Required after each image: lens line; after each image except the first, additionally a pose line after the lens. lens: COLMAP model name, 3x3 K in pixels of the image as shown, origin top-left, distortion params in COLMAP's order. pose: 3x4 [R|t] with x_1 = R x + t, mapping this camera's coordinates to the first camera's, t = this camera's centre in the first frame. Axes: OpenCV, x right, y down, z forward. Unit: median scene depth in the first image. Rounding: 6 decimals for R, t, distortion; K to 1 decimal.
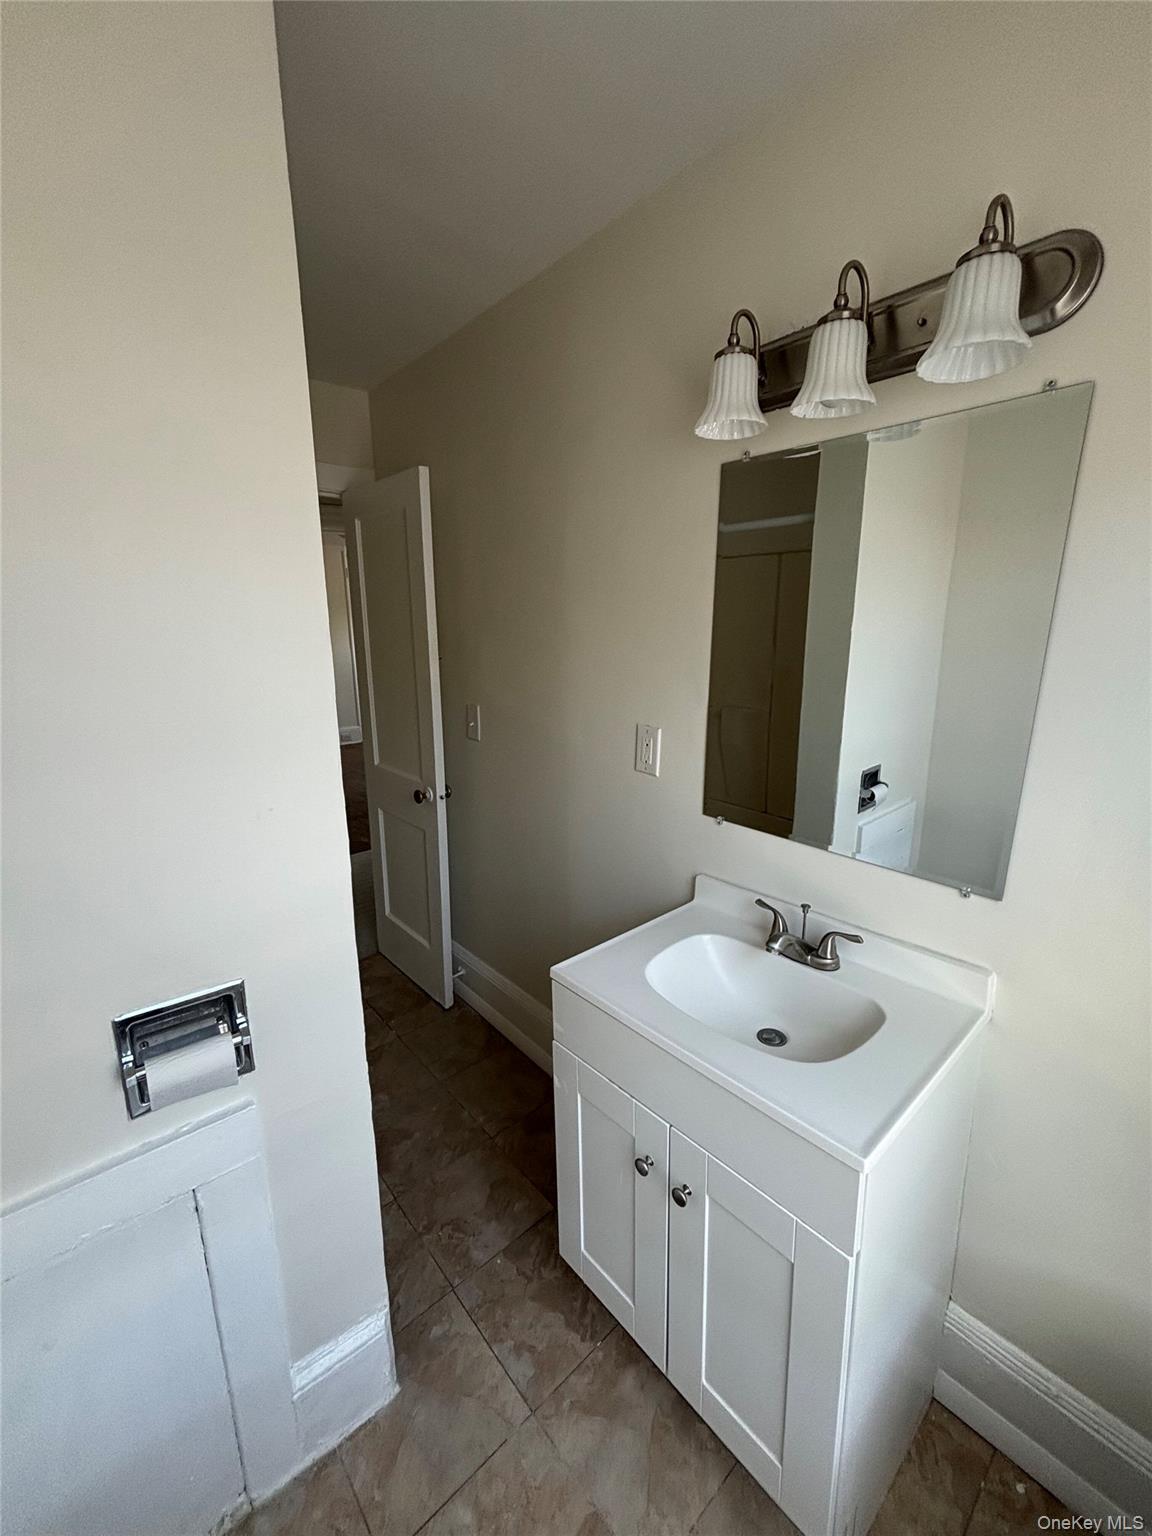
lens RADIAL K [[619.7, 0, 576.0], [0, 619.7, 768.0], [0, 0, 1]] dist [0.000414, -0.000048]
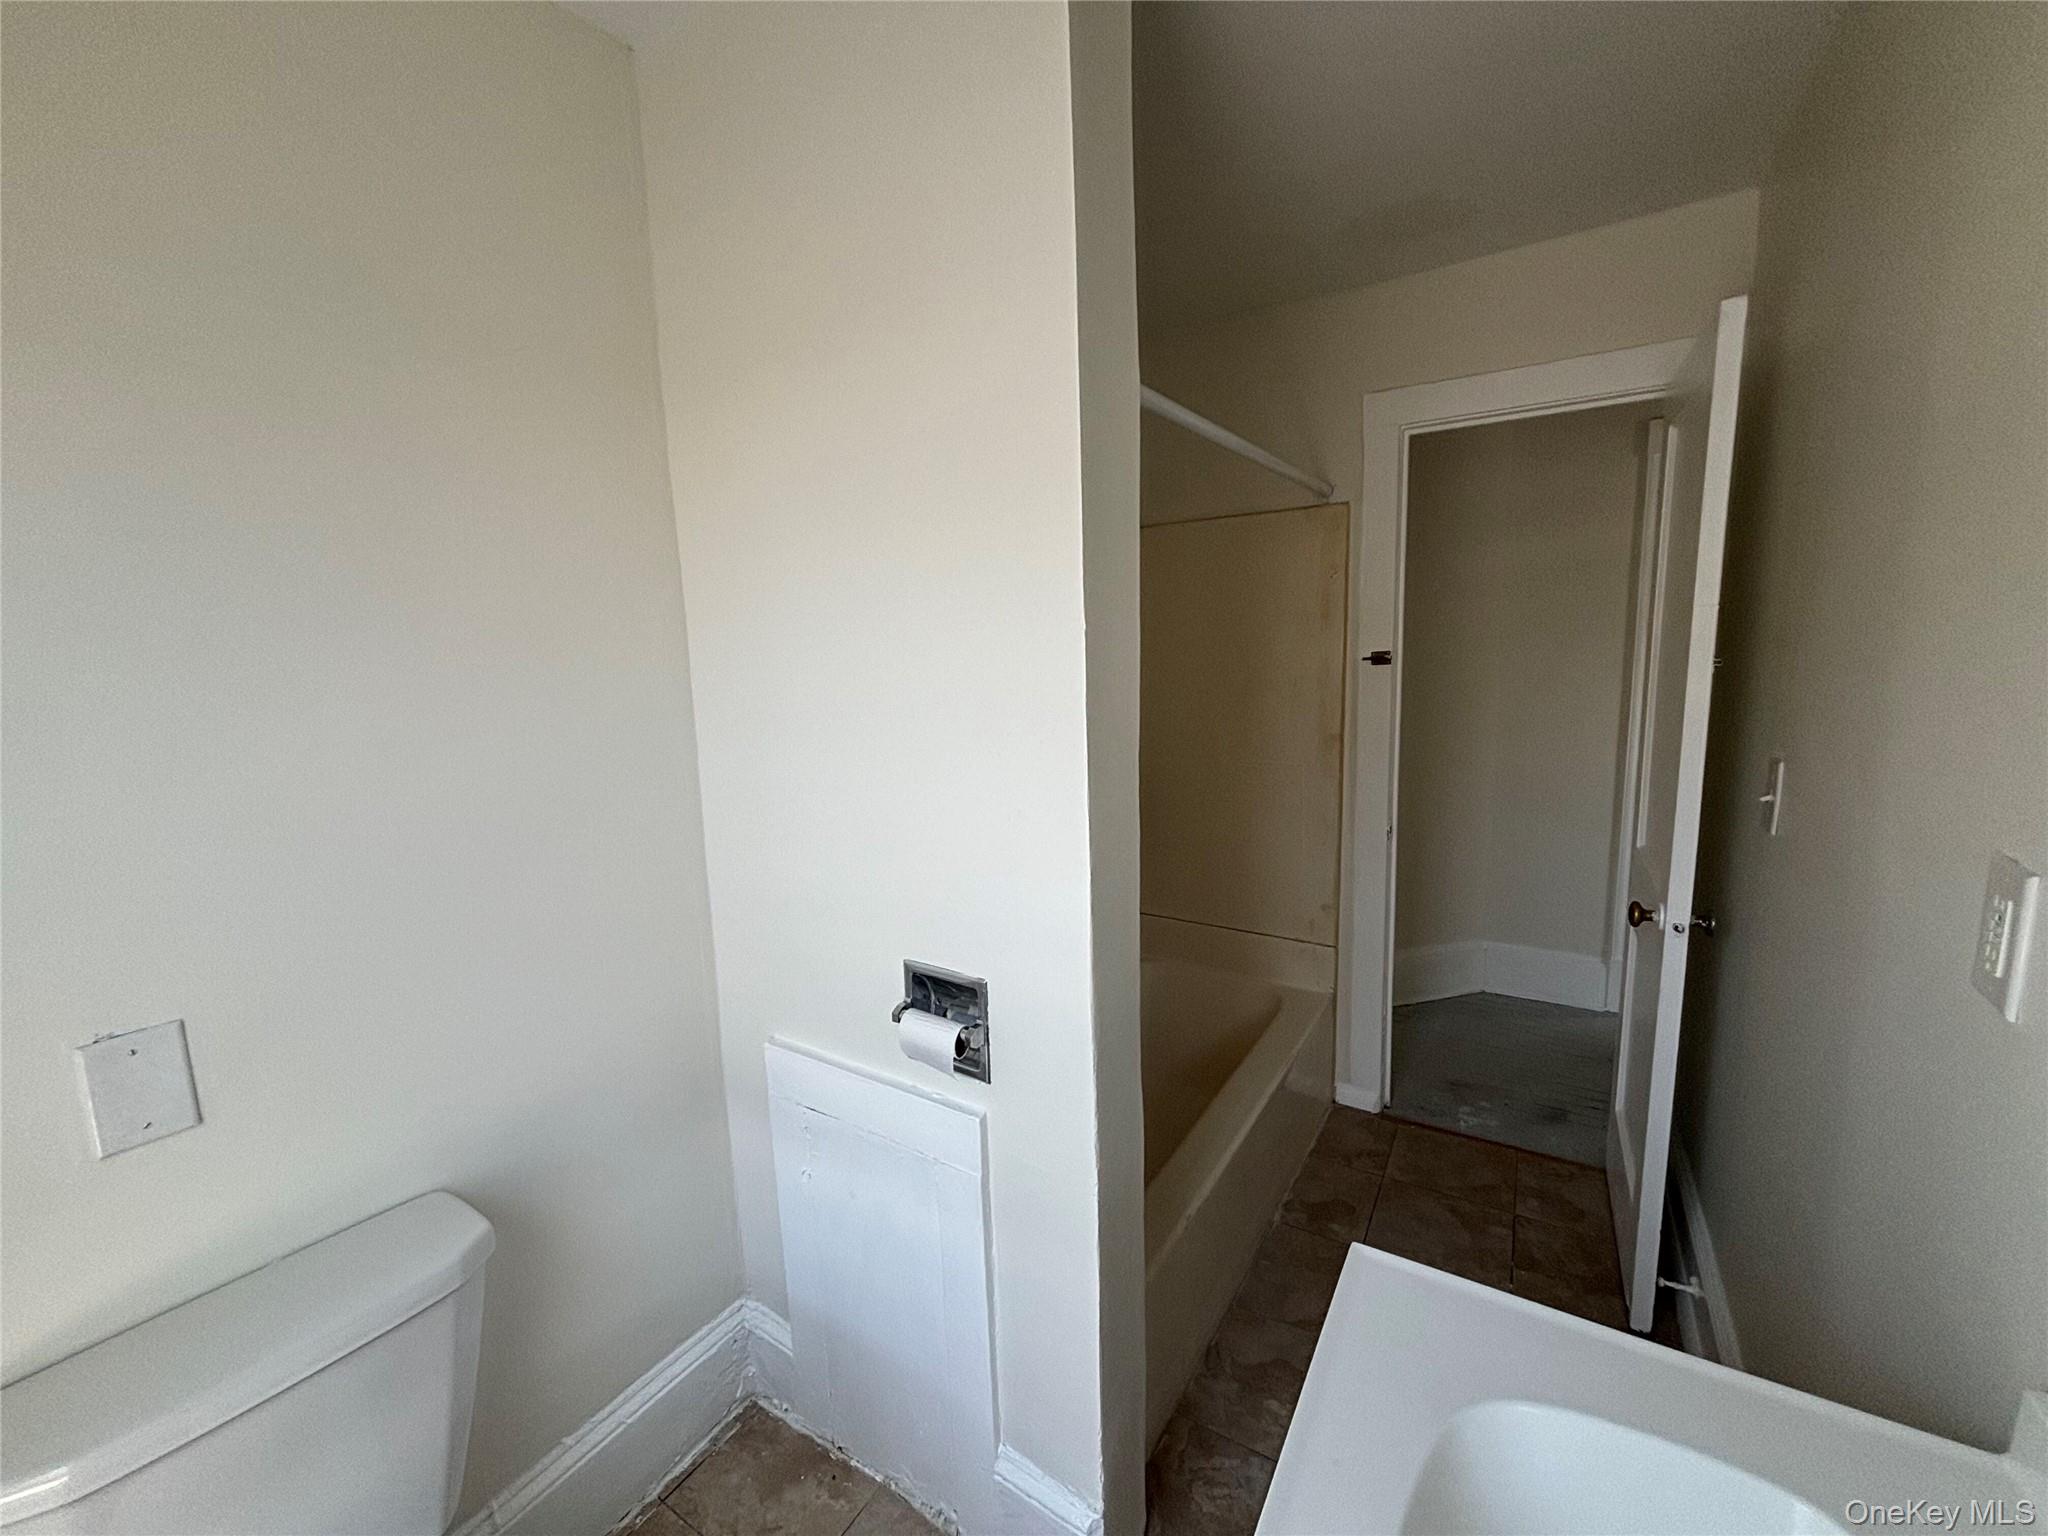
lens RADIAL K [[826.2, 0, 1026.3], [0, 826.2, 770.5], [0, 0, 1]] dist [0.000414, -0.000048]
pose [[0.288874, 0.131213, -0.948333, 0.491292], [-0.183332, 0.979813, 0.079723, -0.069238], [0.939650, 0.150830, 0.307098, 0.471557]]
